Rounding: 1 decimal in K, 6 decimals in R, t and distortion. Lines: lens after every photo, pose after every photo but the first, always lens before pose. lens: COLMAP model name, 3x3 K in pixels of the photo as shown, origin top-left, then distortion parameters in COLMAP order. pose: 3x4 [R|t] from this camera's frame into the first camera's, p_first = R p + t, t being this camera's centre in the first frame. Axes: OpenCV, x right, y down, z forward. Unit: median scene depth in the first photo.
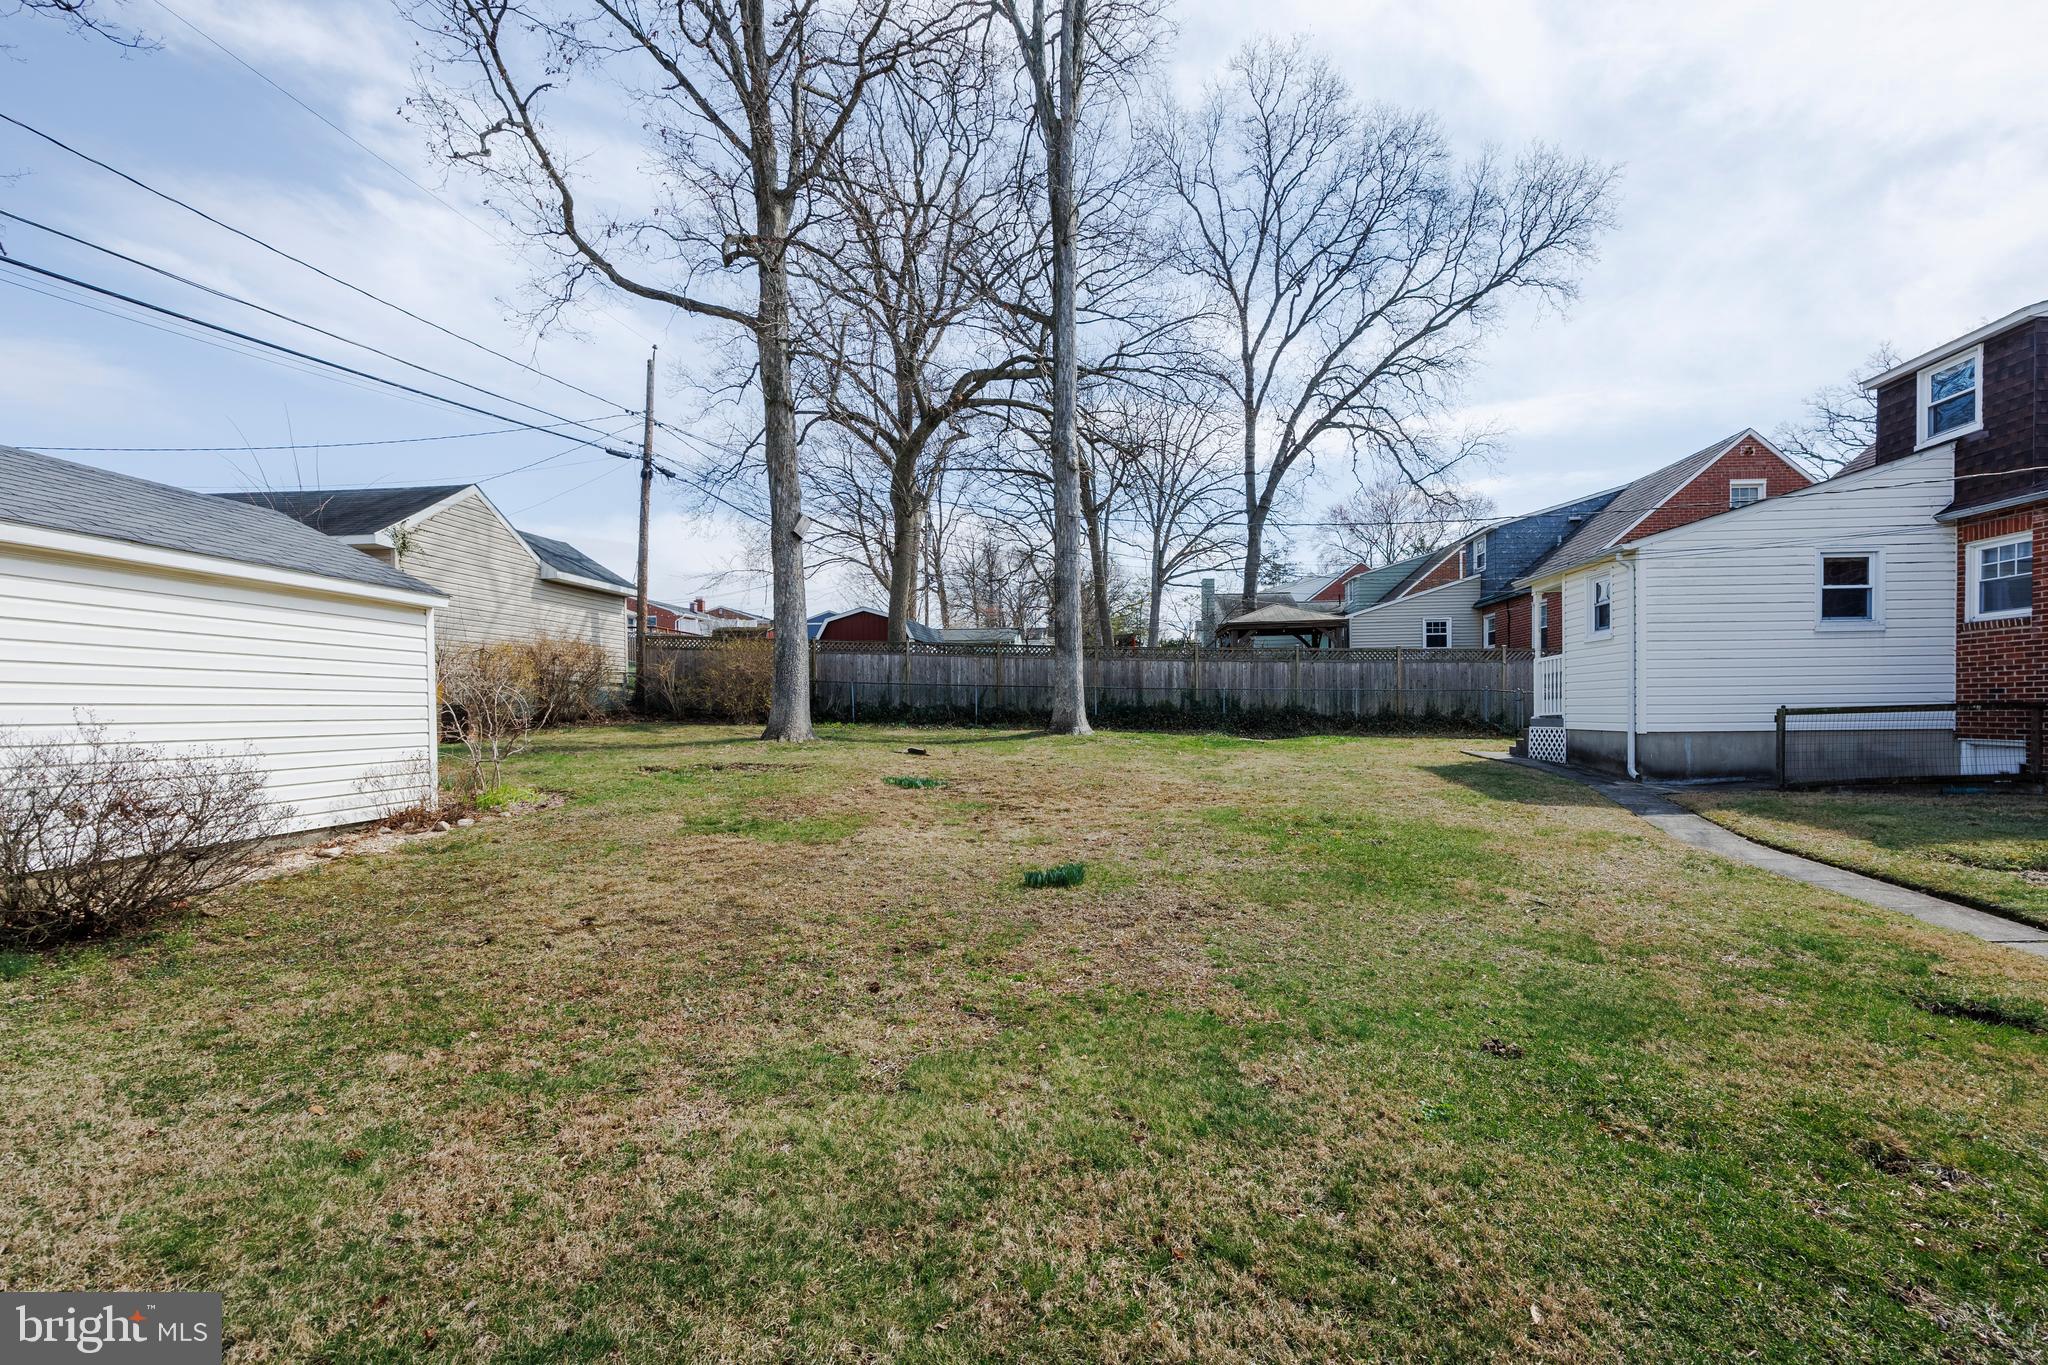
lens RADIAL K [[824.9, 0, 1083.2], [0, 824.9, 721.9], [0, 0, 1]] dist [-0.001033, -0.000003]
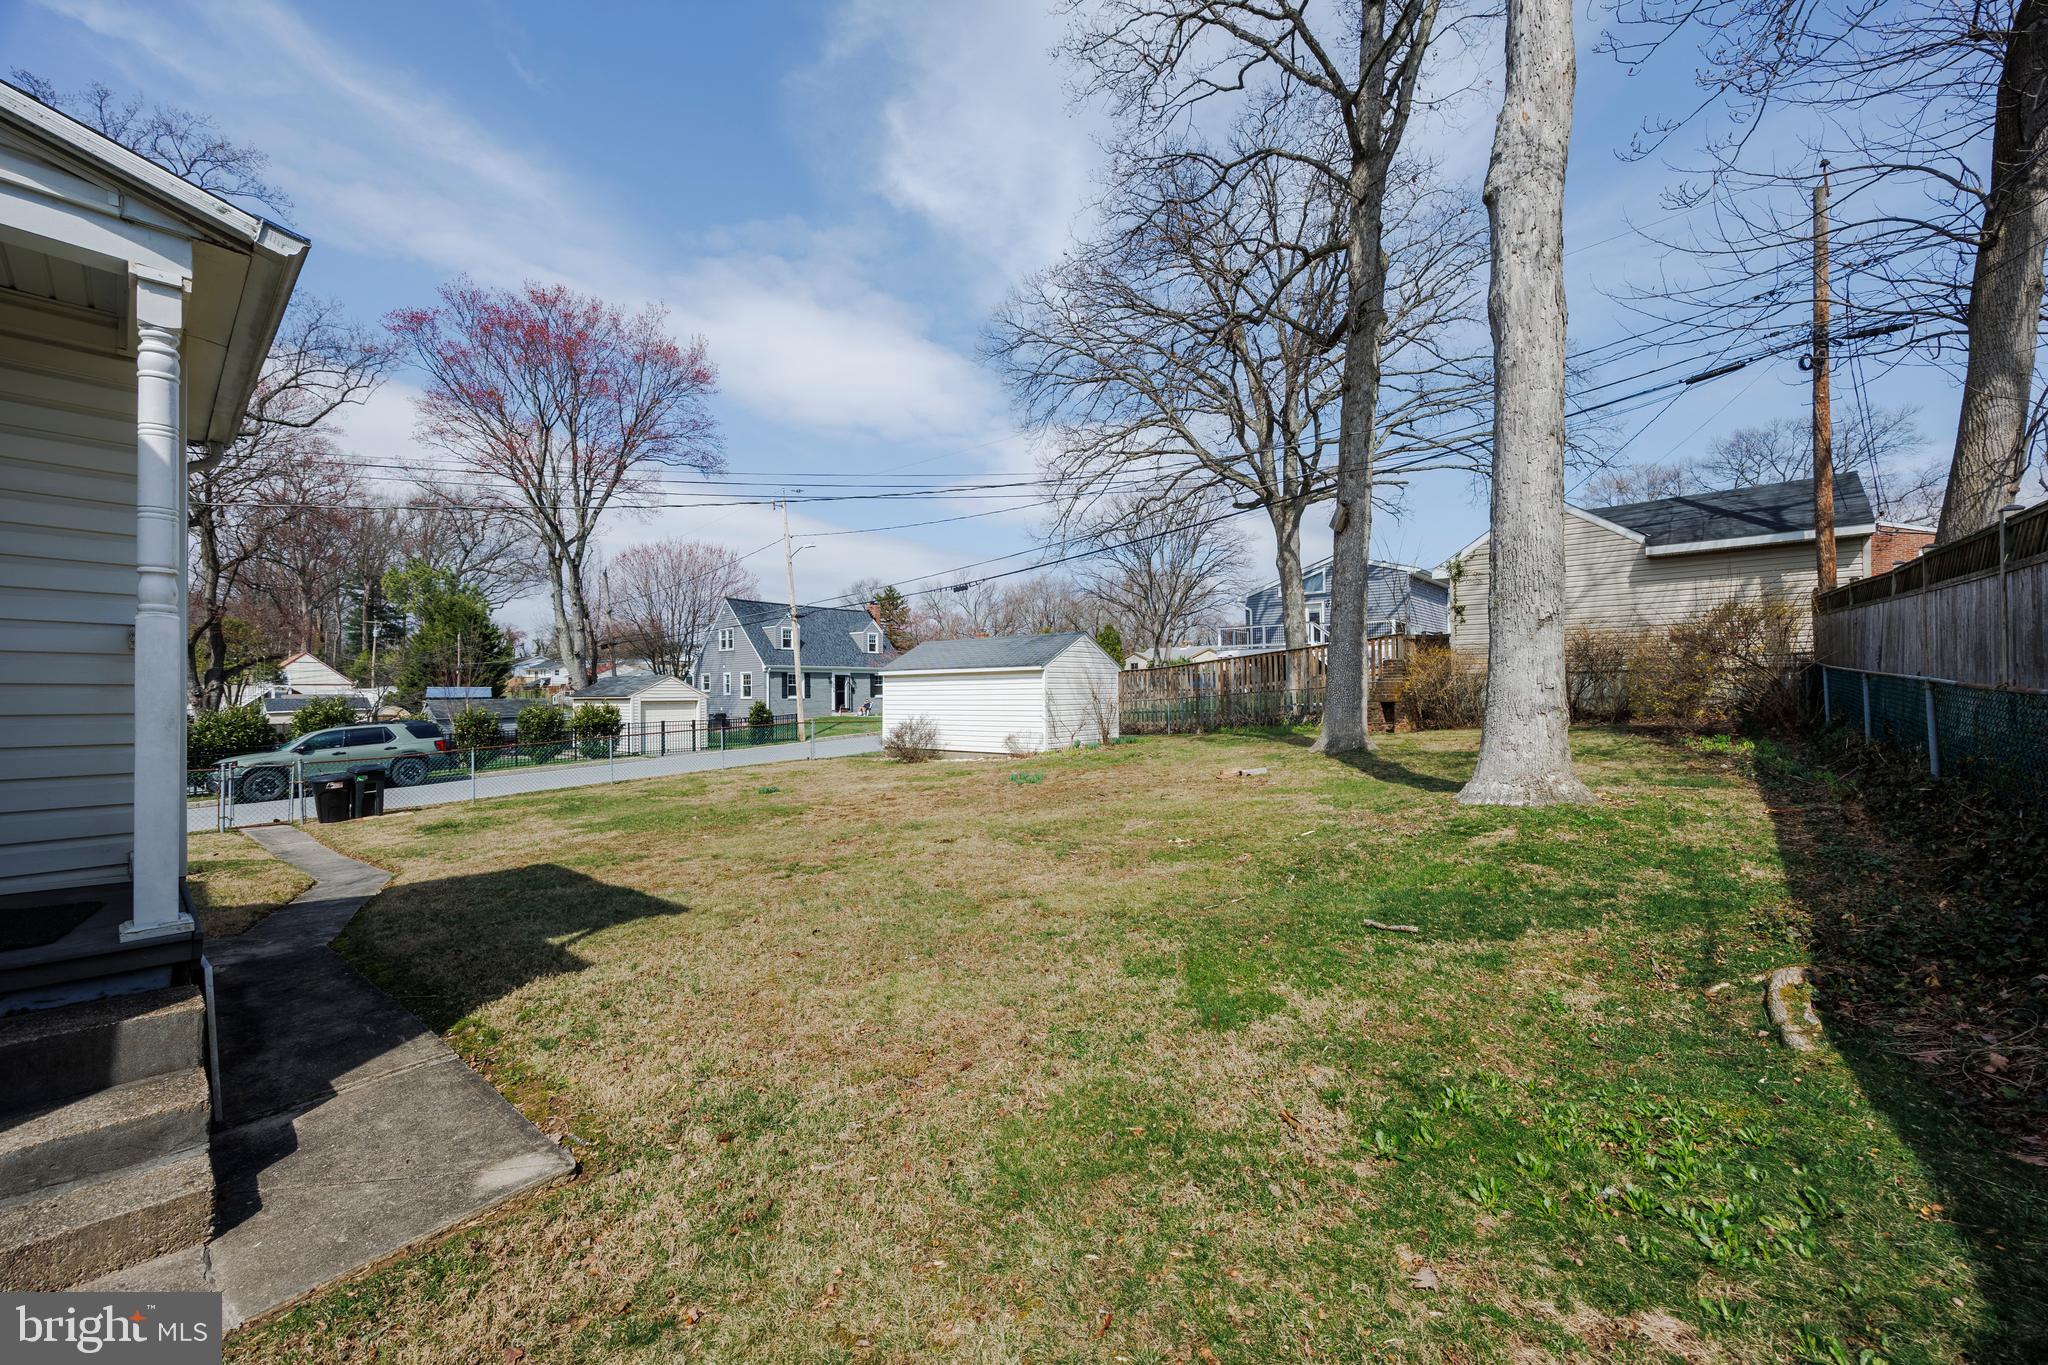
lens RADIAL K [[781.0, 0, 1005.7], [0, 781.0, 686.0], [0, 0, 1]] dist [-0.001902, -0.000111]
pose [[-0.627193, 0.010567, -0.778792, 0.500864], [0.006100, 0.999944, 0.008655, -0.055195], [0.778840, 0.000678, -0.627222, 1.142582]]
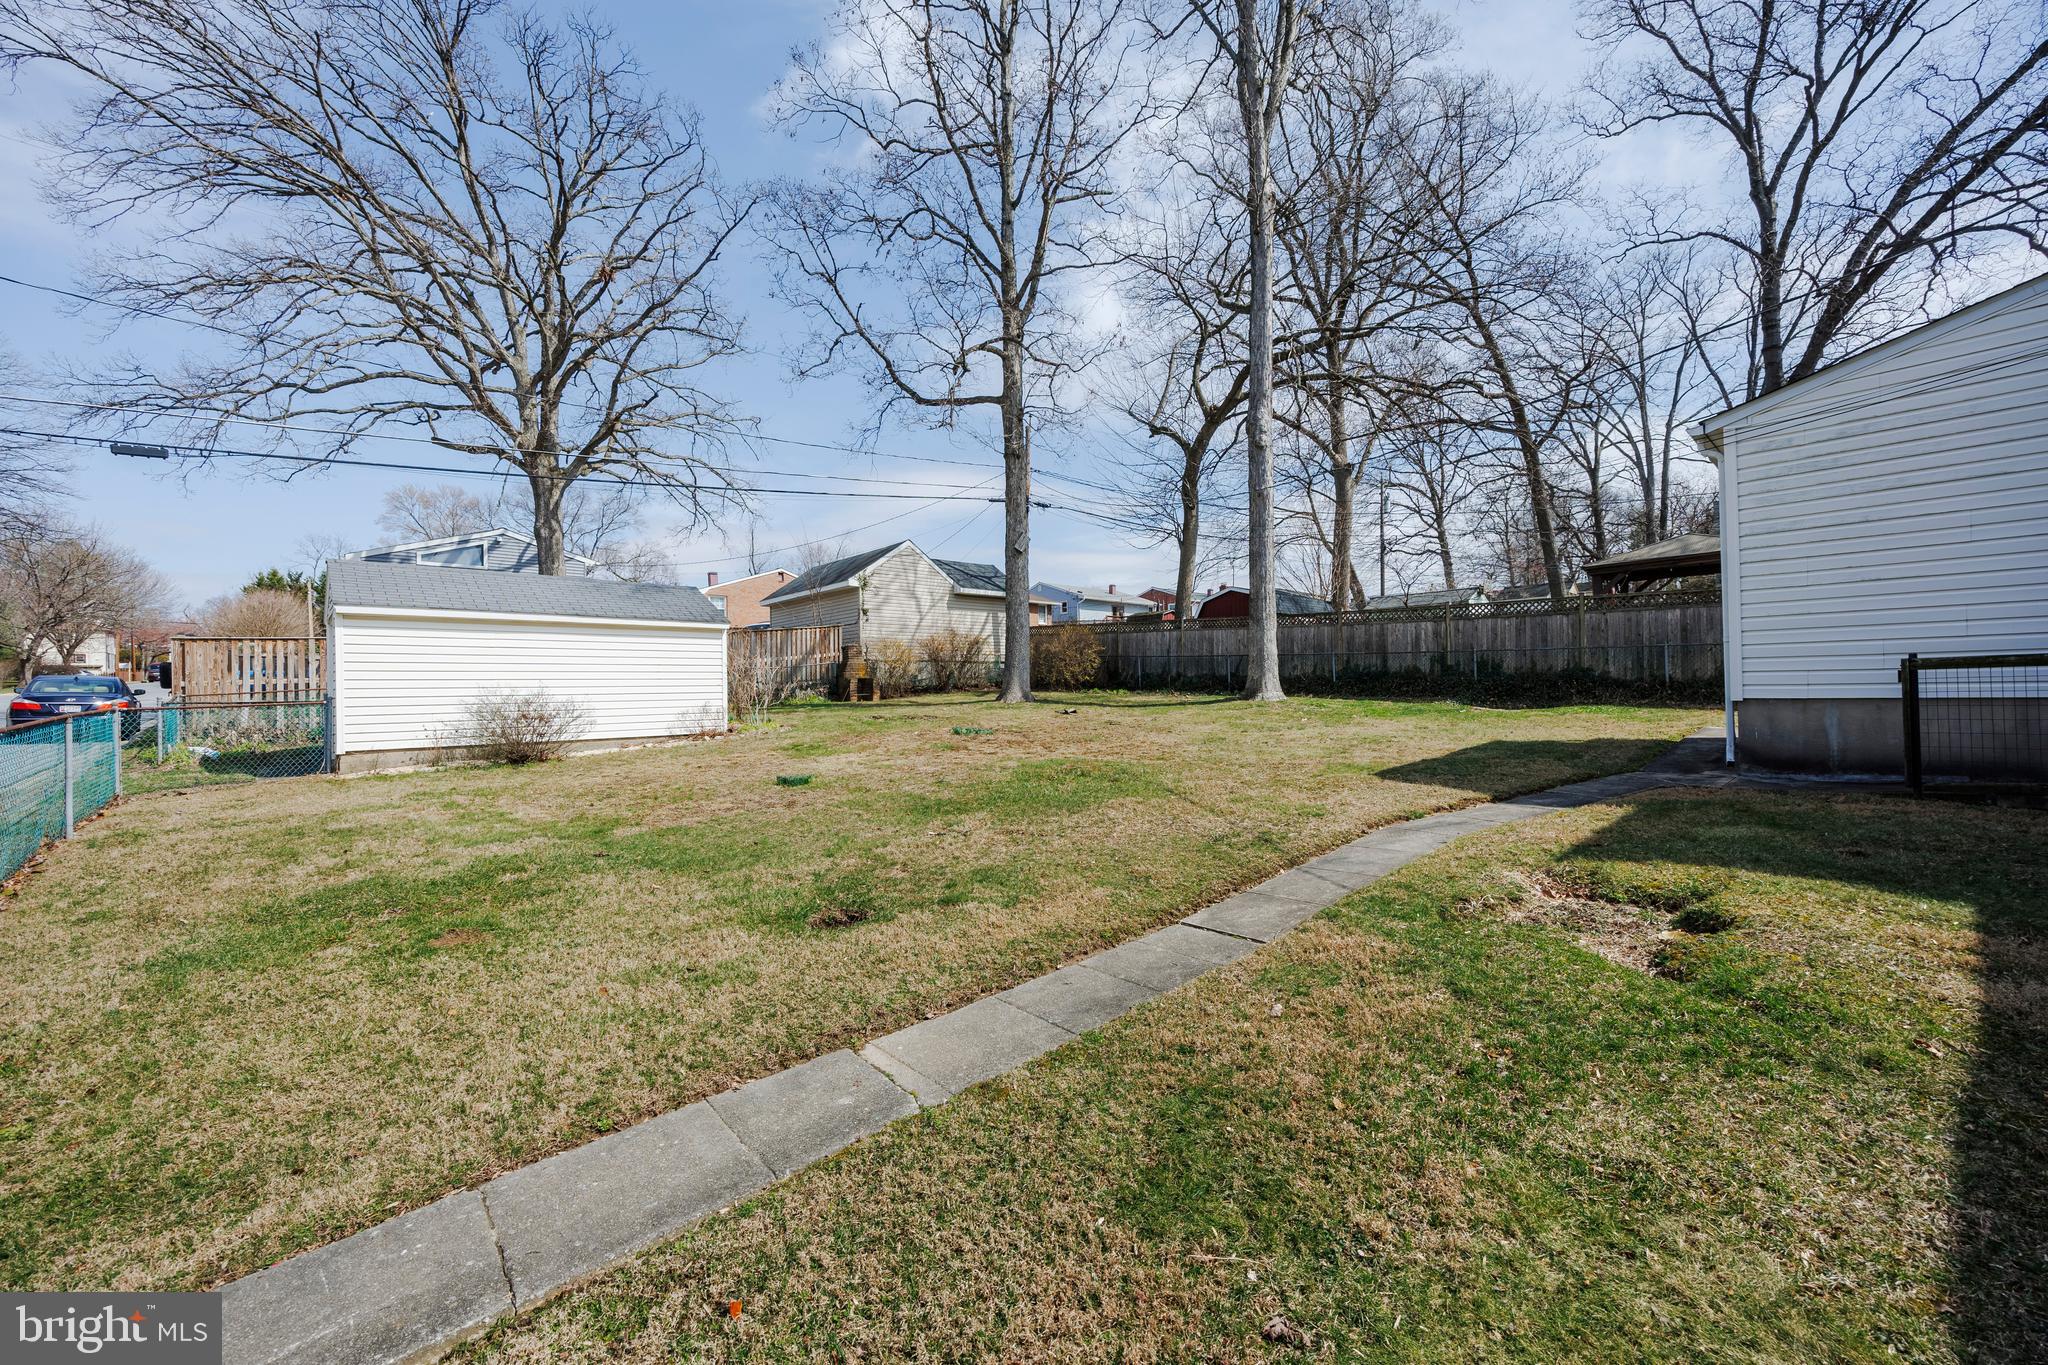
lens RADIAL K [[781.0, 0, 1005.7], [0, 781.0, 686.0], [0, 0, 1]] dist [-0.001902, -0.000111]
pose [[0.698408, -0.004371, -0.715687, 0.490828], [-0.001200, 0.999973, -0.007278, 0.004660], [0.715699, 0.005942, 0.698383, 0.087057]]
